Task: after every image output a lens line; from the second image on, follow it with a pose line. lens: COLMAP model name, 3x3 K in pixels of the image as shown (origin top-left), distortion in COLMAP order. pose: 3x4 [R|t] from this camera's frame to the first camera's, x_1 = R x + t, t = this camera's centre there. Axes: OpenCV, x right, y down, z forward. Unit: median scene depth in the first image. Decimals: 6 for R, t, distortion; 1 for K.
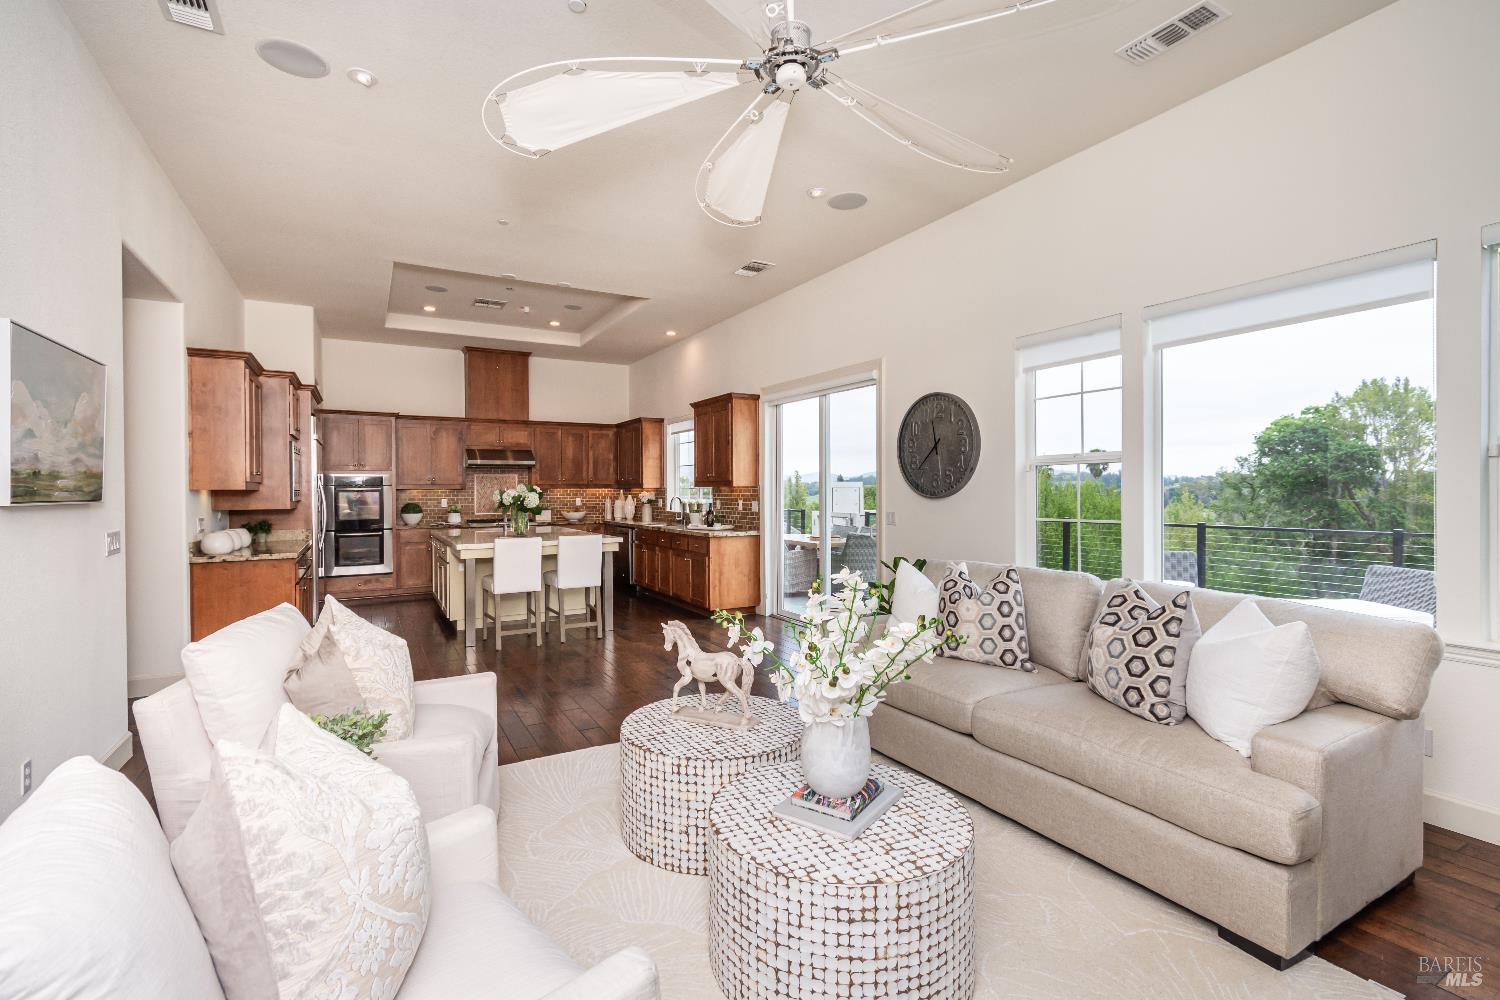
lens RADIAL K [[671.4, 0, 749.3], [0, 671.4, 495.5], [0, 0, 1]] dist [-0.002160, -0.001119]
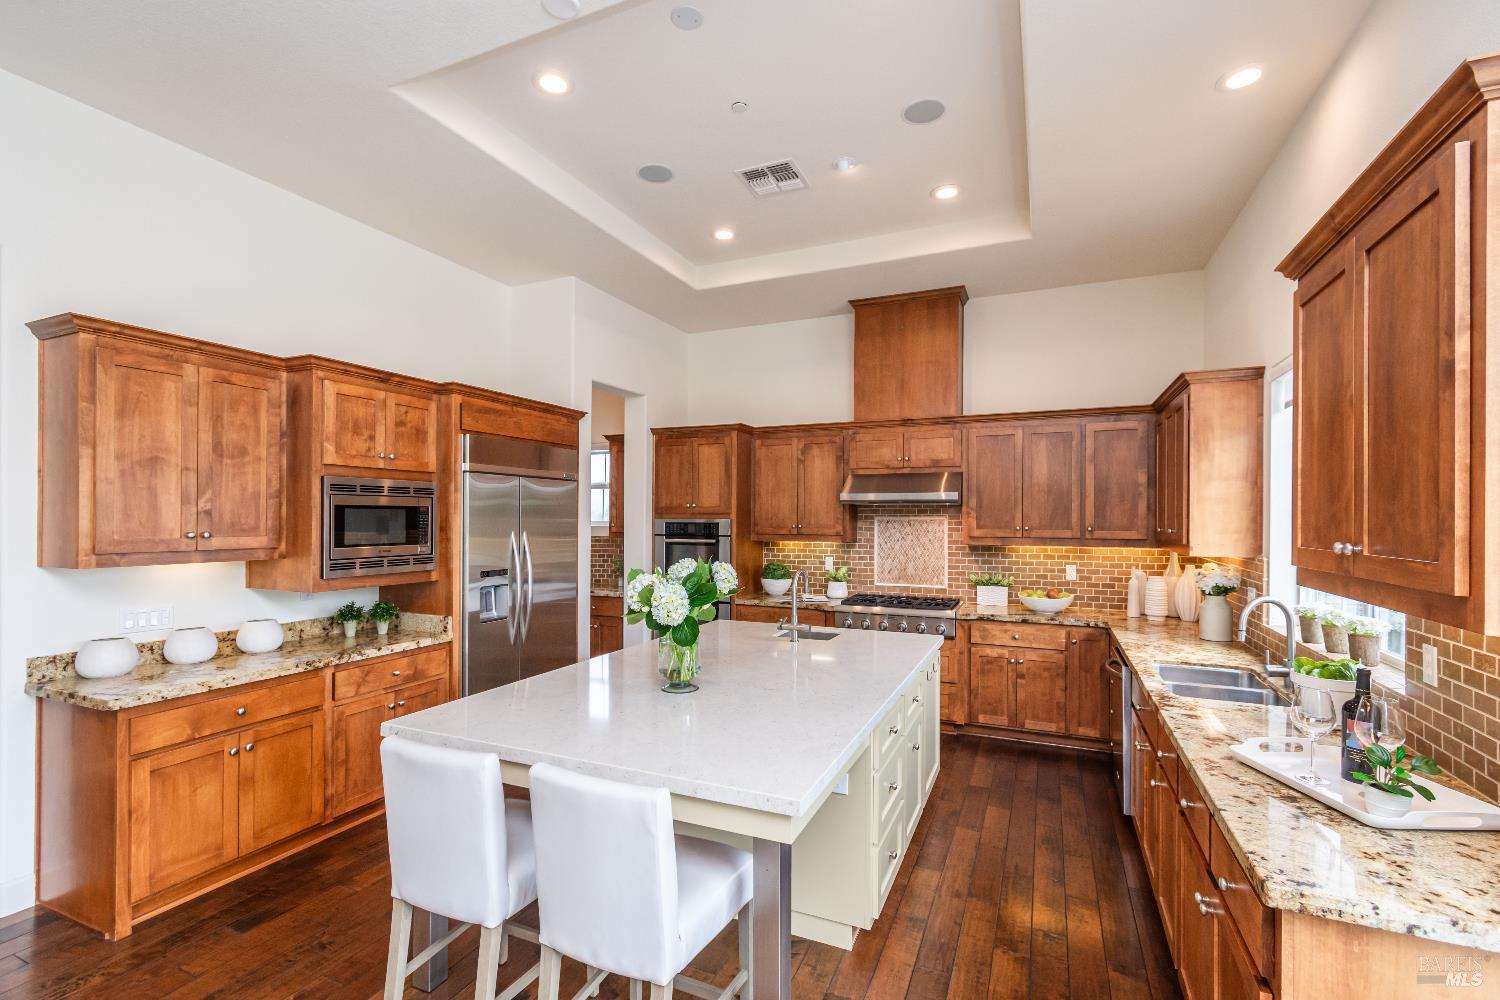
lens RADIAL K [[671.4, 0, 744.4], [0, 671.4, 520.7], [0, 0, 1]] dist [-0.002160, -0.001119]
pose [[0.587929, 0.011197, -0.808835, 0.001245], [-0.013070, 0.999905, 0.004342, -0.030425], [0.808807, 0.008019, 0.588020, 0.577532]]
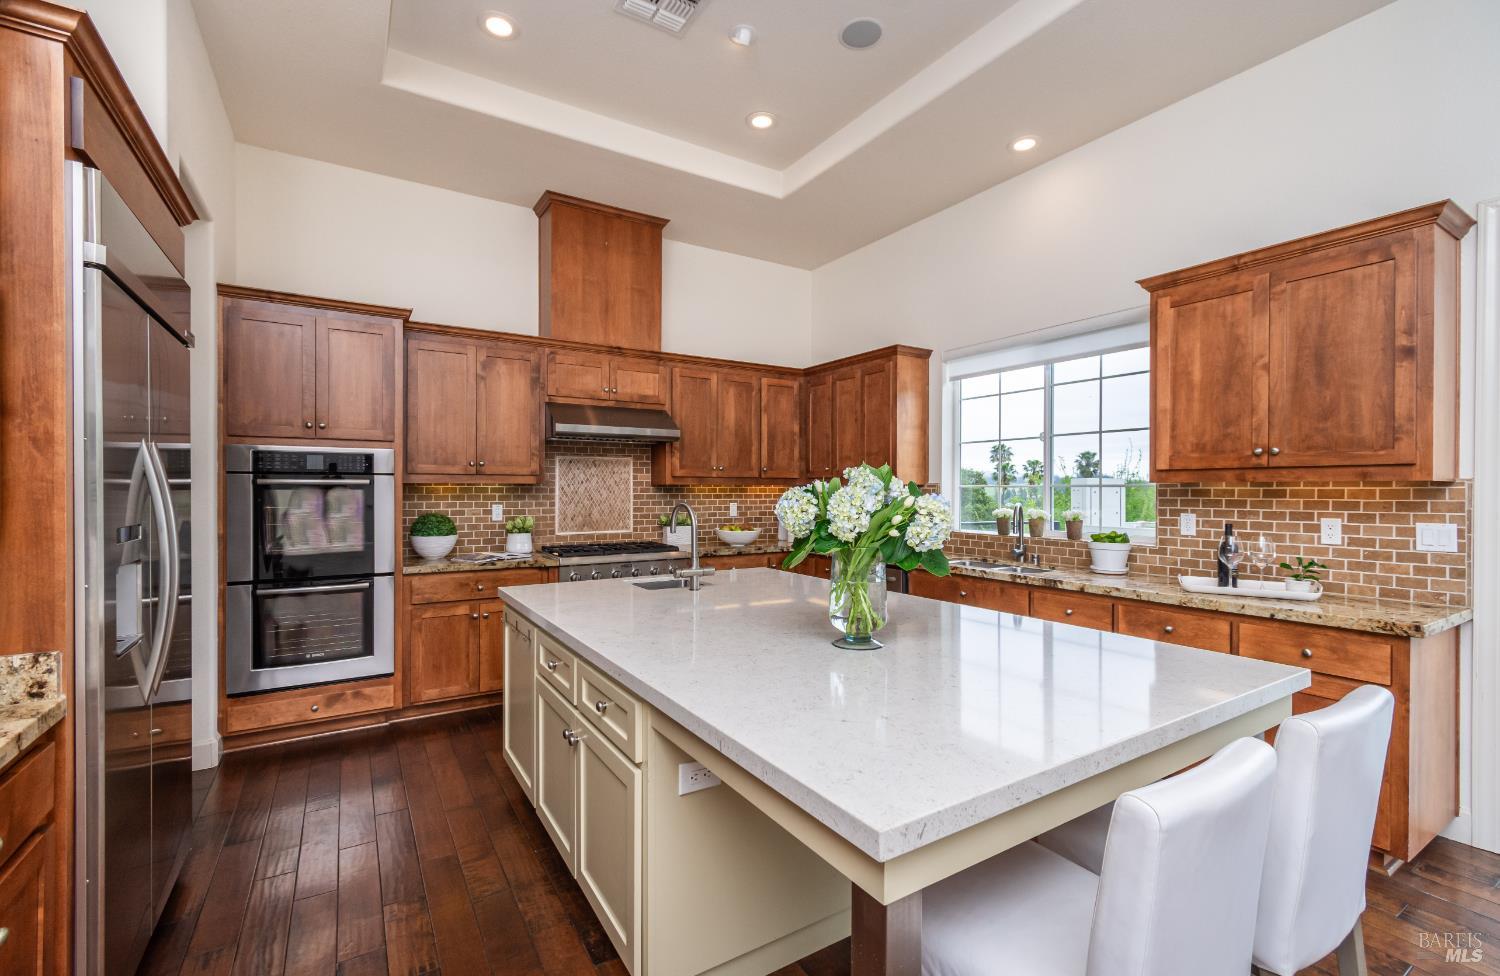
lens RADIAL K [[649.0, 0, 749.0], [0, 649.0, 492.8], [0, 0, 1]] dist [0.002670, -0.000700]
pose [[0.999253, 0.006877, 0.038034, -0.291715], [-0.006783, 0.999974, -0.002604, -0.003448], [-0.038050, 0.002344, 0.999273, 0.522119]]
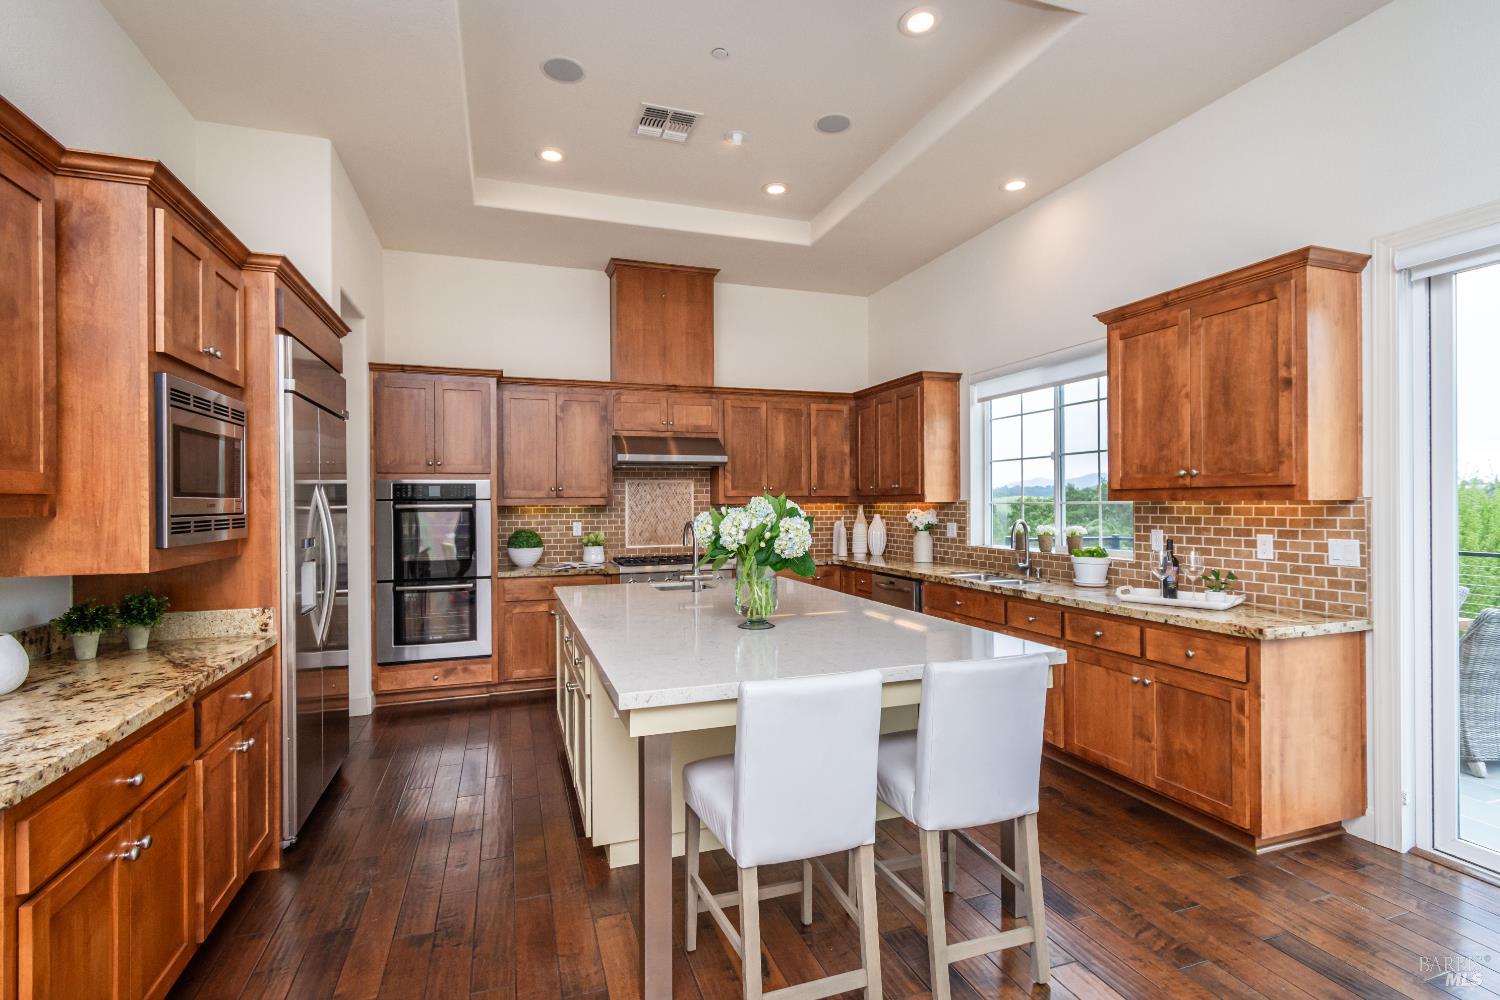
lens RADIAL K [[701.5, 0, 745.8], [0, 701.5, 503.9], [0, 0, 1]] dist [-0.000004, -0.000295]
pose [[0.982428, -0.001798, -0.186632, -0.196660], [0.000921, 0.999988, -0.004783, -0.007824], [0.186638, 0.004527, 0.982418, 0.427101]]
